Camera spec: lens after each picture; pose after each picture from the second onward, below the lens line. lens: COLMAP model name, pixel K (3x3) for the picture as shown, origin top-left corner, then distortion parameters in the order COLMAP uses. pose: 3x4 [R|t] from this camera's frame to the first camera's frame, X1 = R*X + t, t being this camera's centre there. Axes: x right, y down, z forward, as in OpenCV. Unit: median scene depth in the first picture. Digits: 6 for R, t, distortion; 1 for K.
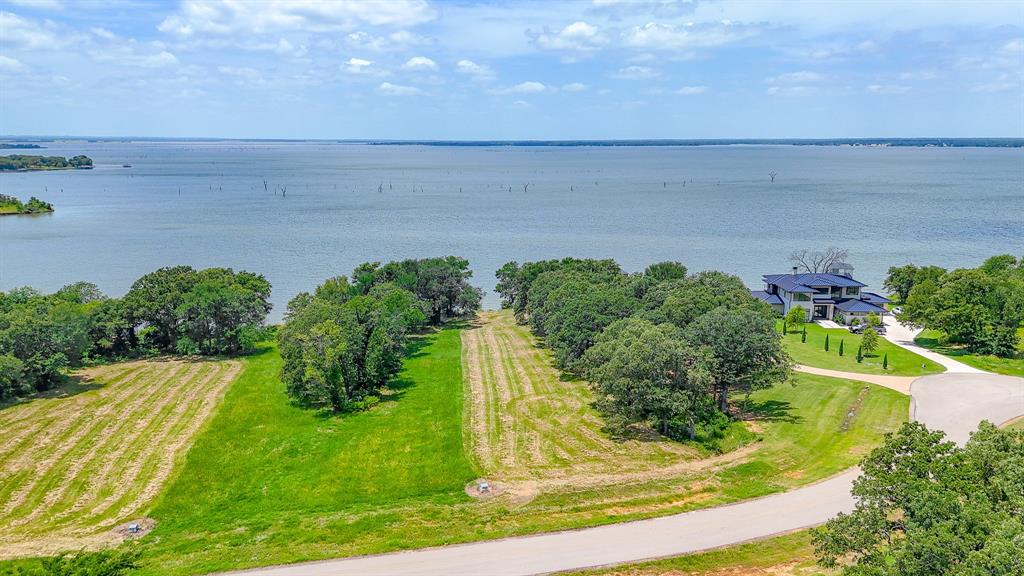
lens RADIAL K [[760.3, 0, 510.1], [0, 760.3, 285.3], [0, 0, 1]] dist [0.064620, -0.053392]
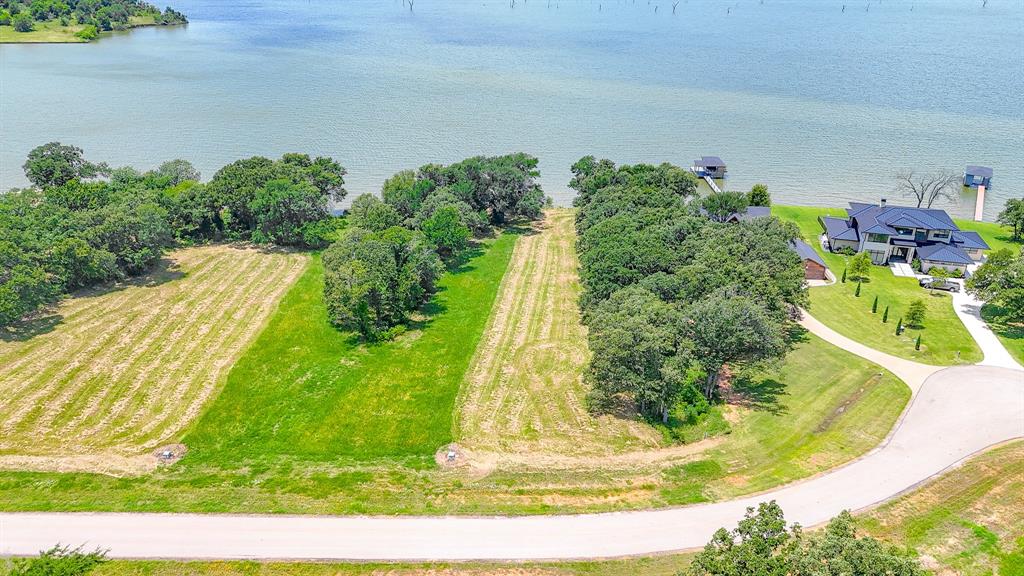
lens RADIAL K [[799.2, 0, 509.5], [0, 799.2, 289.2], [0, 0, 1]] dist [0.071720, -0.066957]
pose [[0.979715, 0.104854, -0.170774, 0.172732], [-0.060150, 0.966760, 0.248510, -0.209479], [0.191155, -0.233197, 0.953456, -0.051860]]
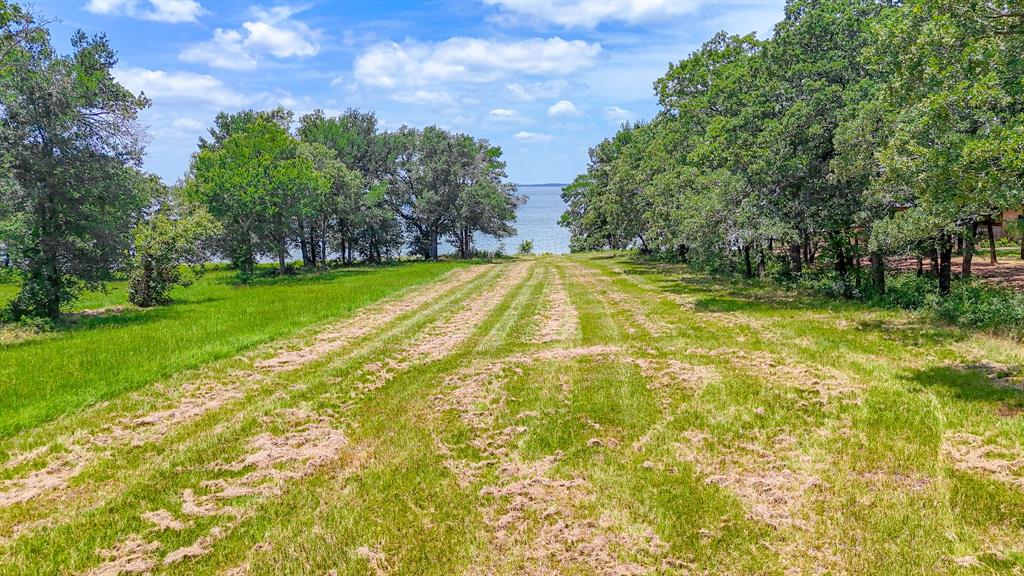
lens RADIAL K [[751.4, 0, 510.6], [0, 751.4, 286.3], [0, 0, 1]] dist [0.063405, -0.053687]
pose [[0.988538, 0.007545, -0.150781, 0.048134], [-0.015991, 0.998365, -0.054883, 0.149456], [0.150120, 0.056665, 0.987043, 0.850738]]
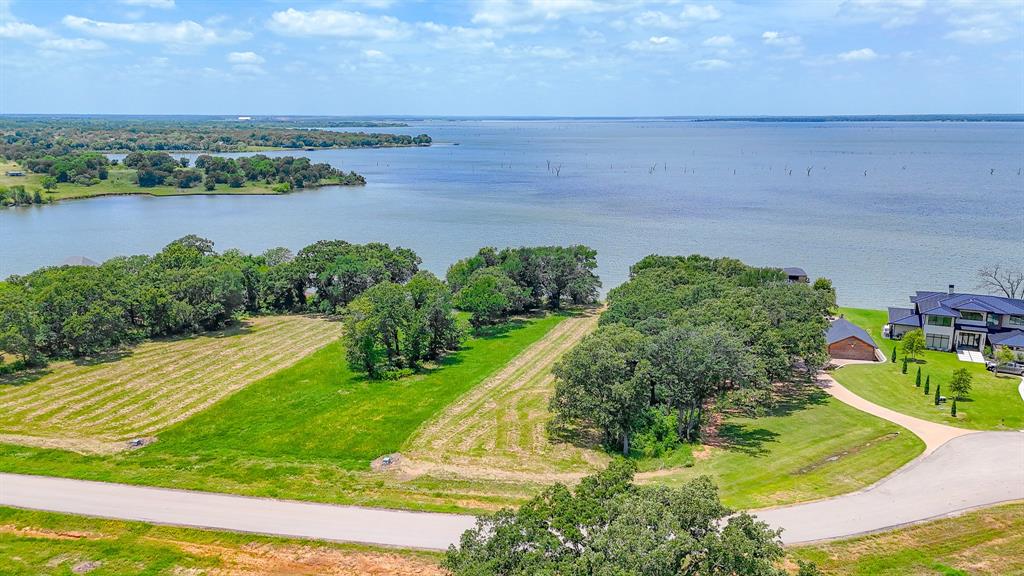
lens RADIAL K [[751.4, 0, 510.6], [0, 751.4, 286.3], [0, 0, 1]] dist [0.063405, -0.053687]
pose [[0.914230, 0.087429, -0.395650, 0.409200], [-0.074354, 0.996062, 0.048294, -0.042073], [0.398315, -0.014734, 0.917131, 0.047291]]
